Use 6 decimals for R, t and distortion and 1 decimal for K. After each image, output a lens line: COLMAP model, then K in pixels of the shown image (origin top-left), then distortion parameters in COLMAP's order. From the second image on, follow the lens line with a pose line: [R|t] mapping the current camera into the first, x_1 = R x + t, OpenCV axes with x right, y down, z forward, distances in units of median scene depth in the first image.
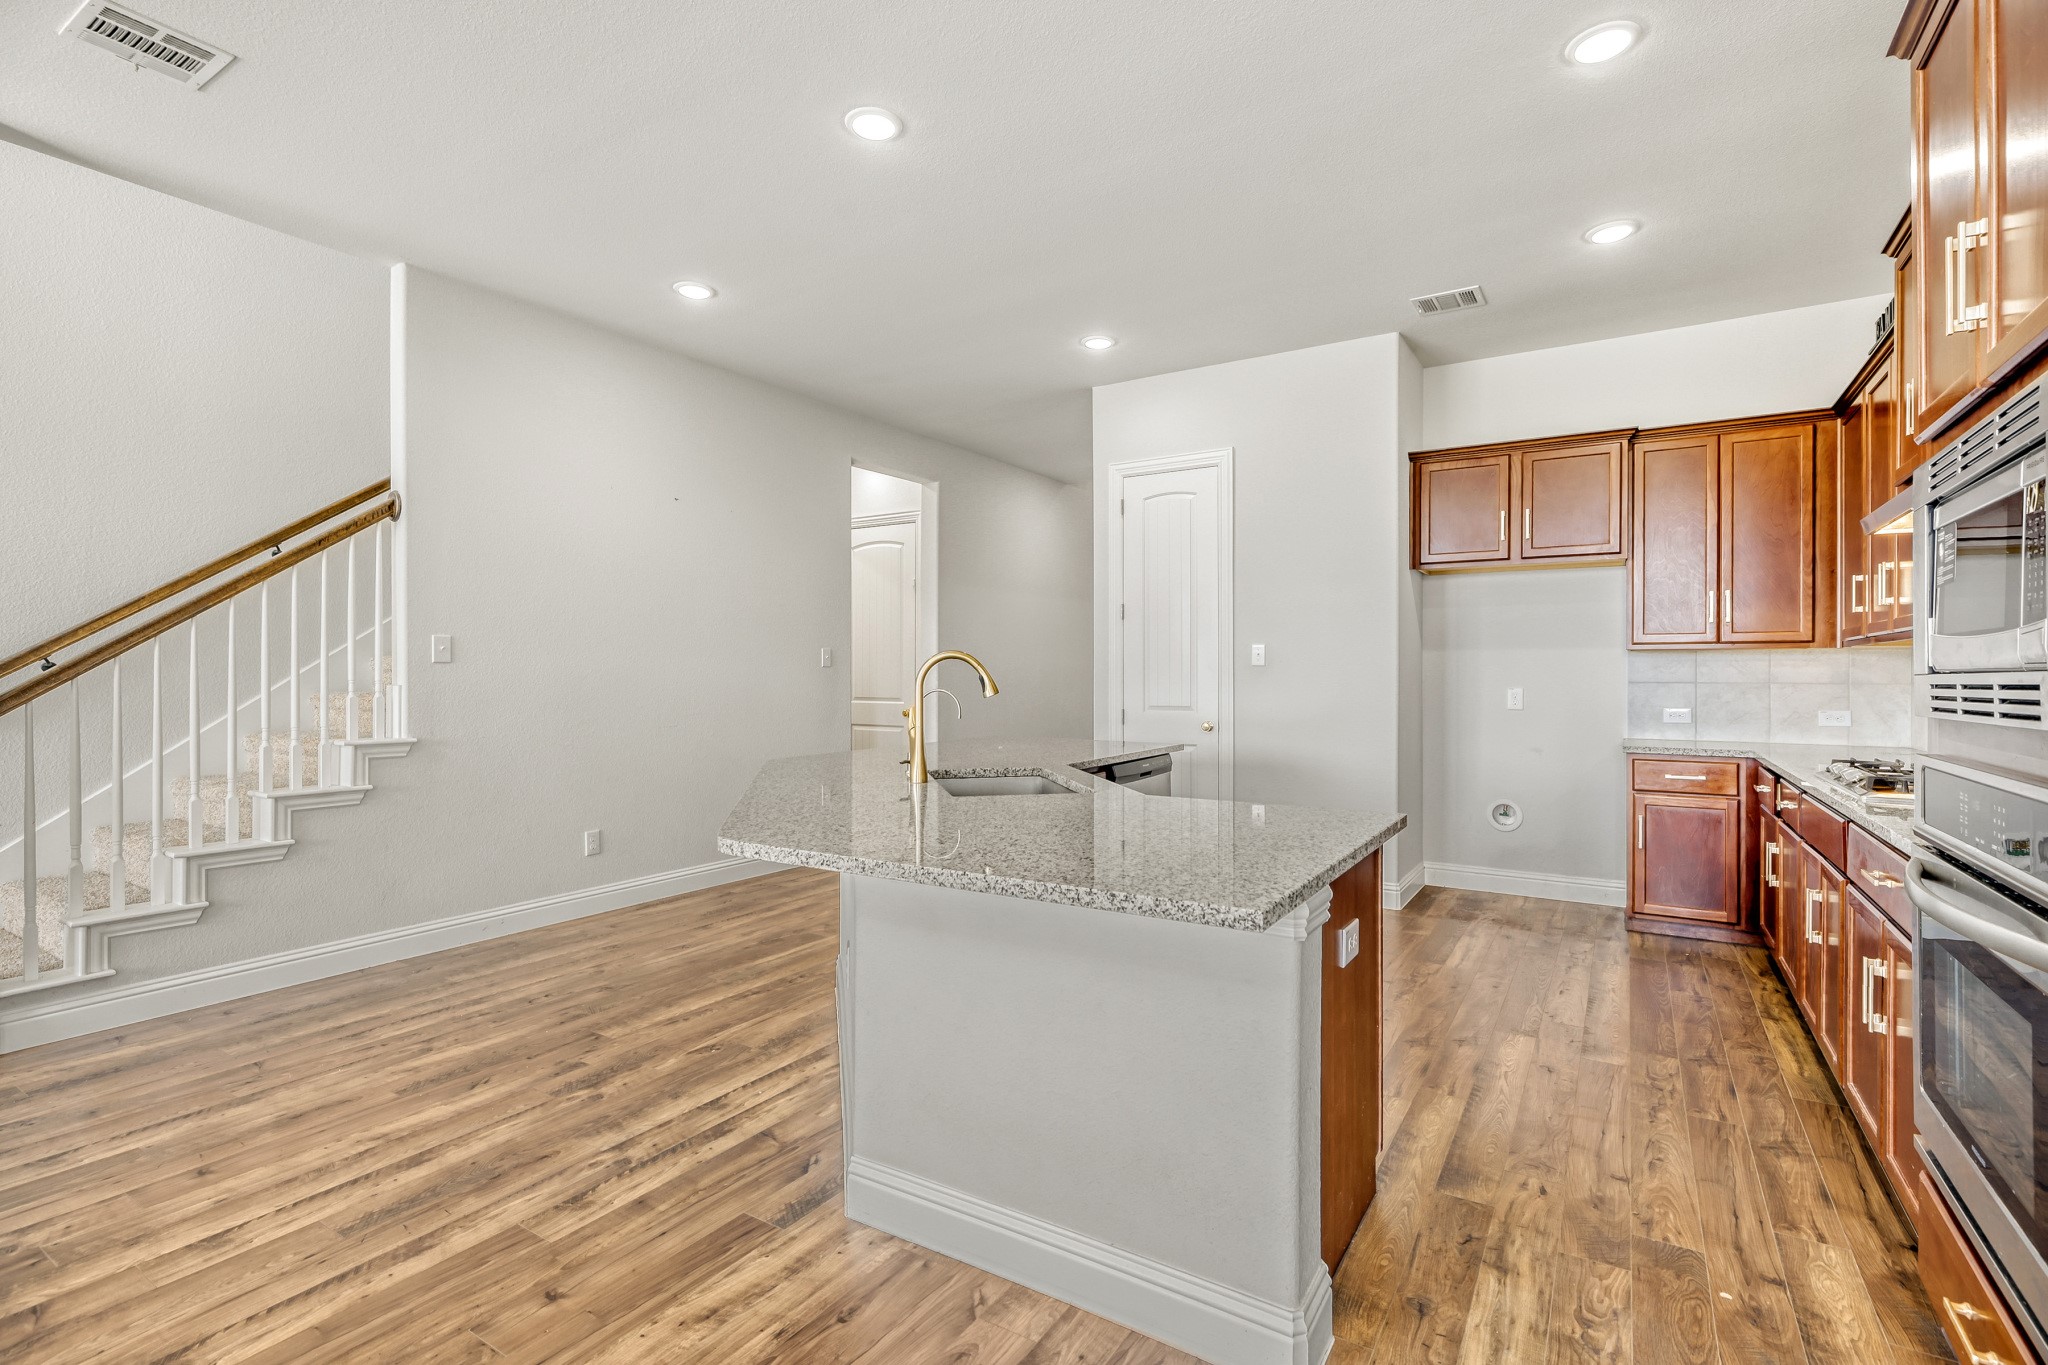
lens RADIAL K [[943.0, 0, 1050.8], [0, 943.0, 644.9], [0, 0, 1]] dist [0.002004, 0.000121]
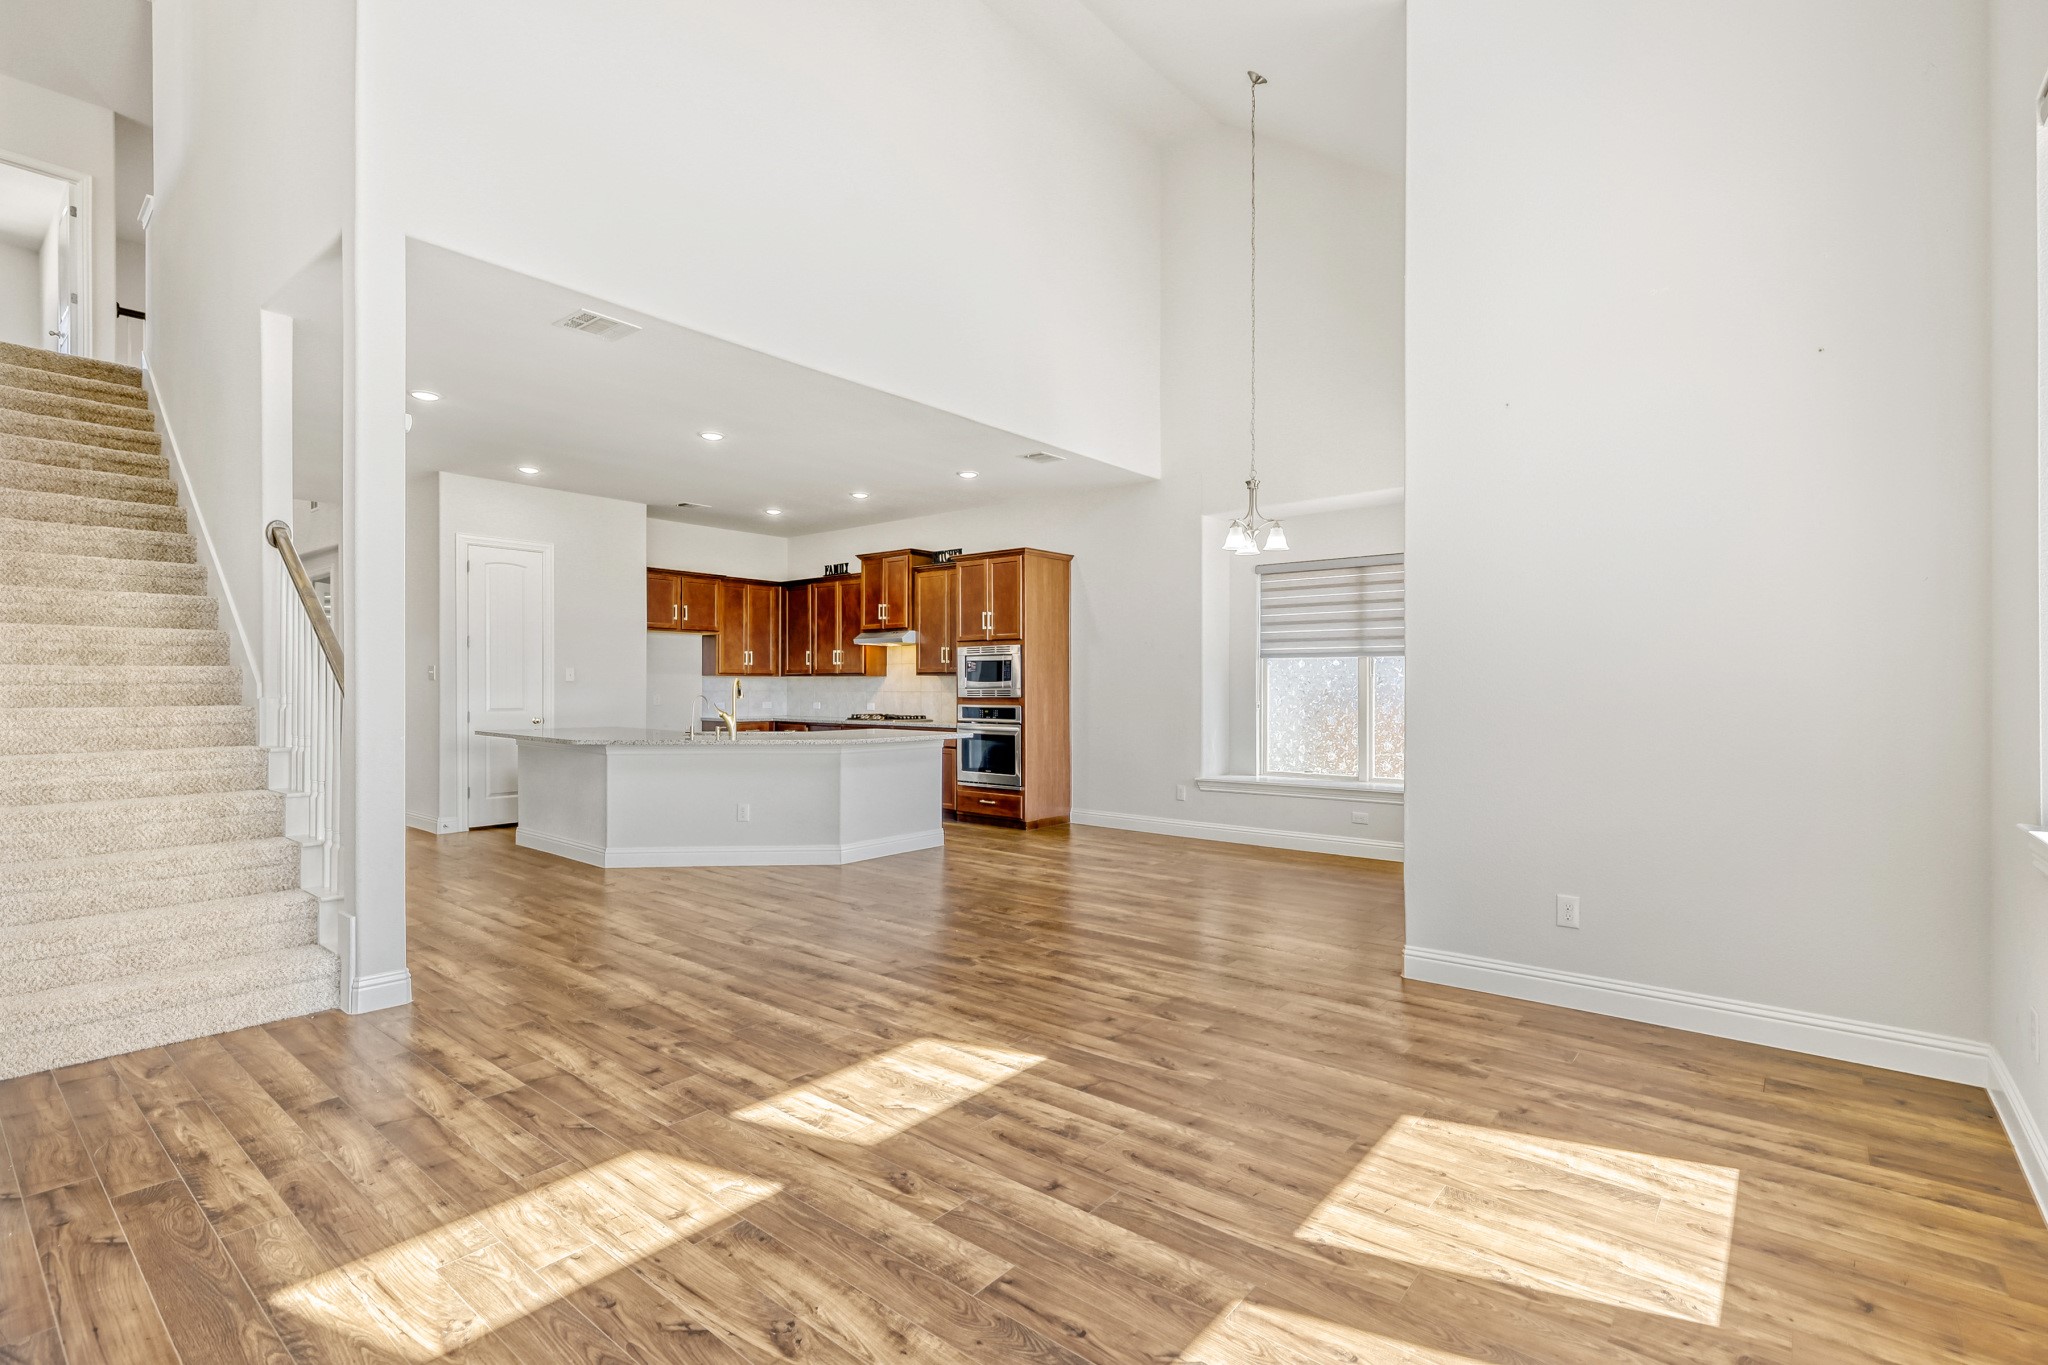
lens RADIAL K [[955.4, 0, 1033.9], [0, 955.4, 675.7], [0, 0, 1]] dist [0.001134, -0.000290]
pose [[0.136099, 0.008748, 0.990657, -1.888749], [-0.037351, 0.999295, -0.003693, -0.017480], [-0.989991, -0.036499, 0.136329, -0.035467]]
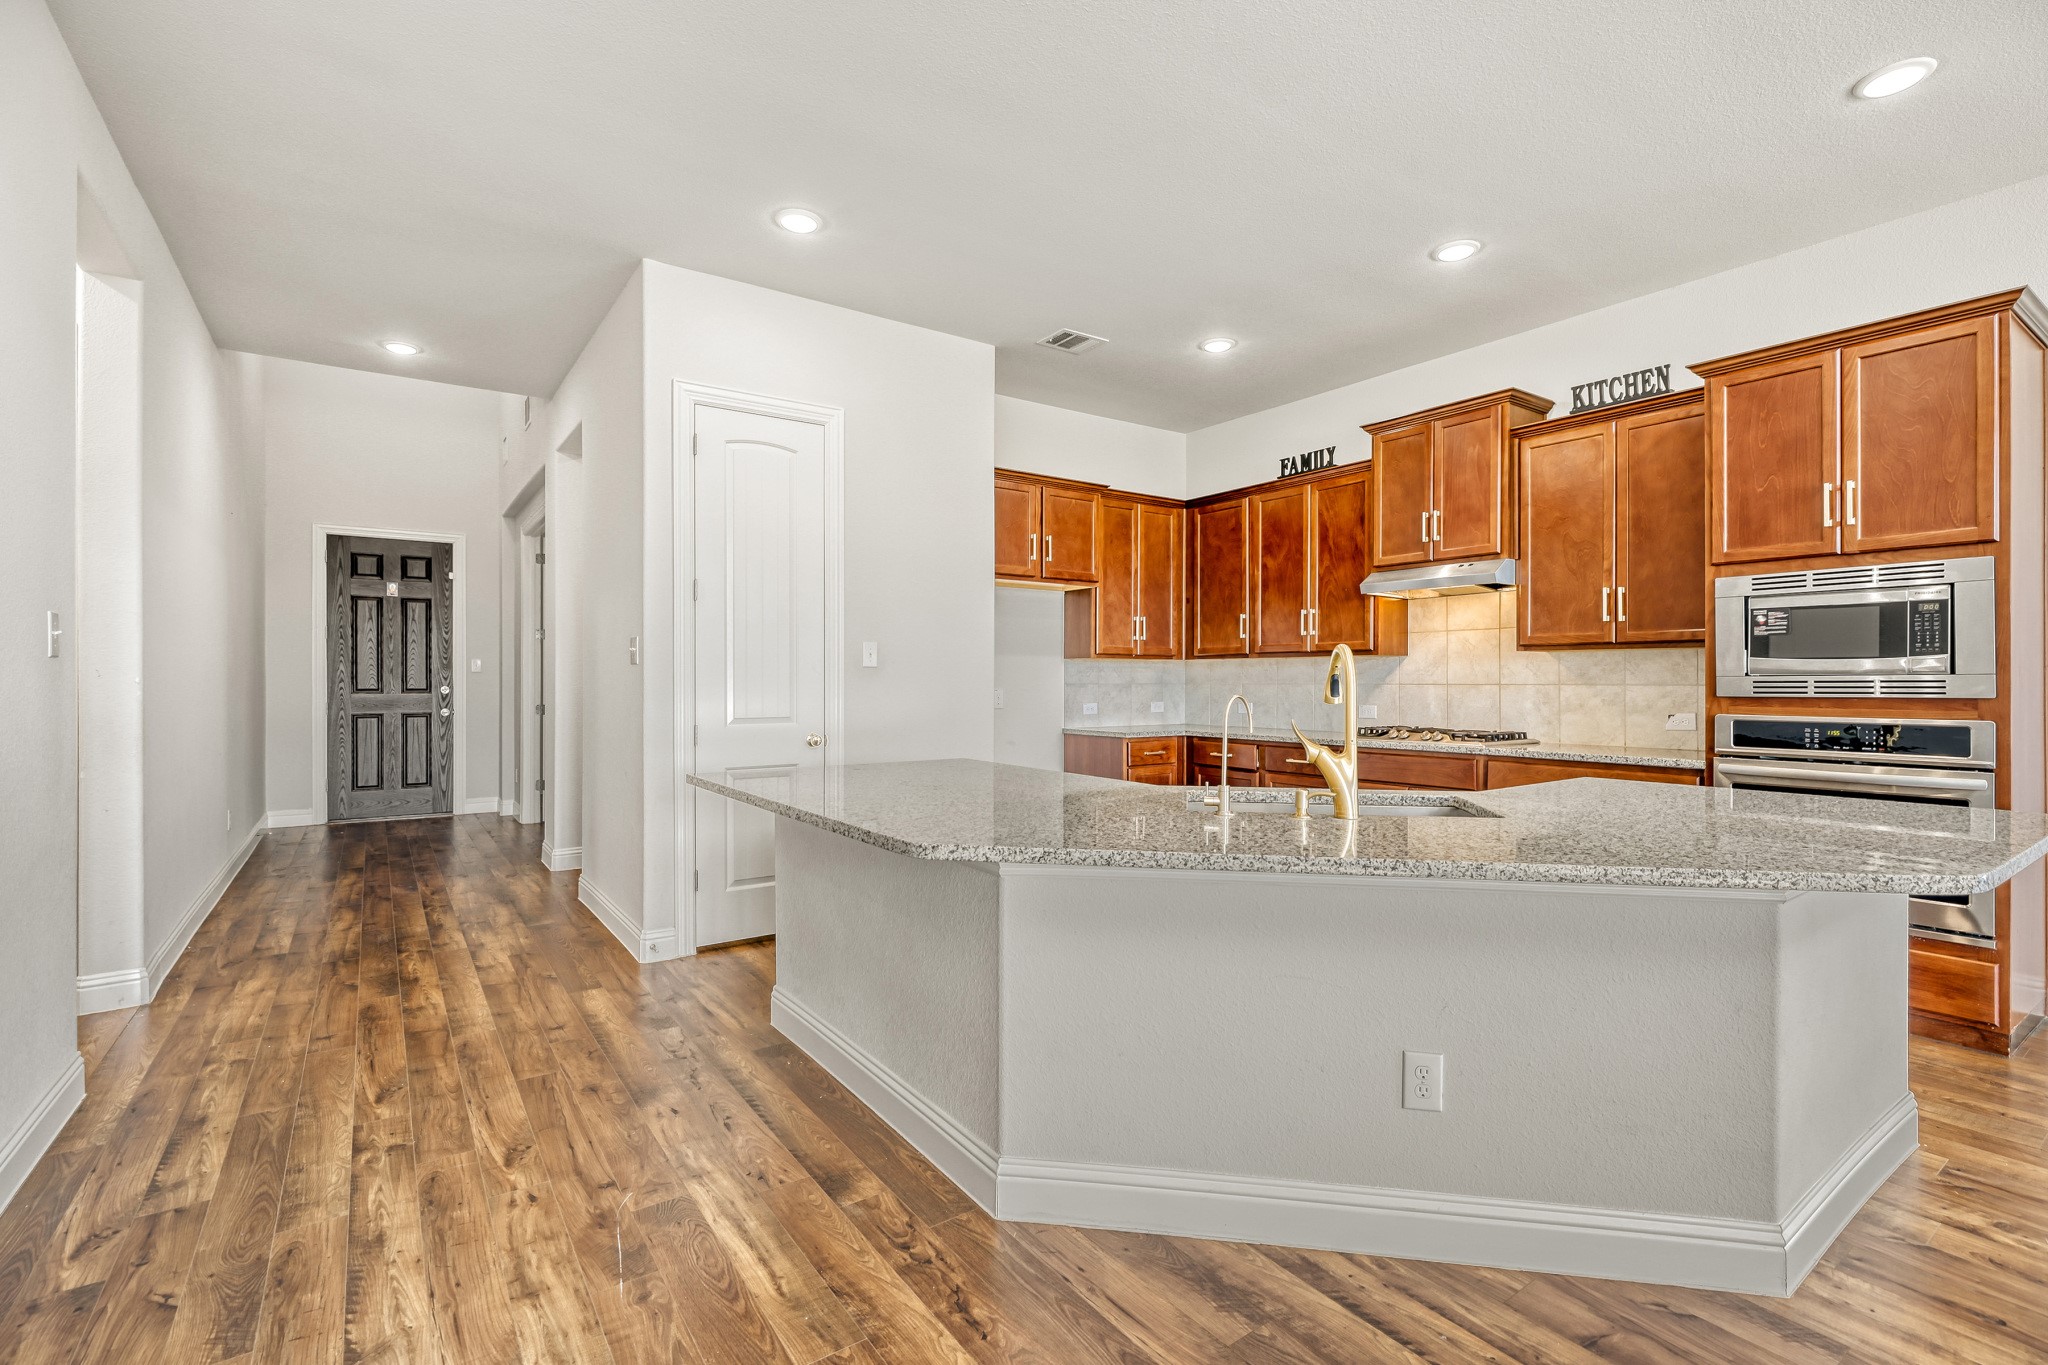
lens RADIAL K [[920.0, 0, 1024.0], [0, 920.0, 682.5], [0, 0, 1]] dist [0.001486, -0.000275]
pose [[0.391935, -0.006628, 0.919969, -0.731715], [-0.029175, 0.999382, 0.019629, 0.021665], [-0.919530, -0.034534, 0.391499, 0.765324]]
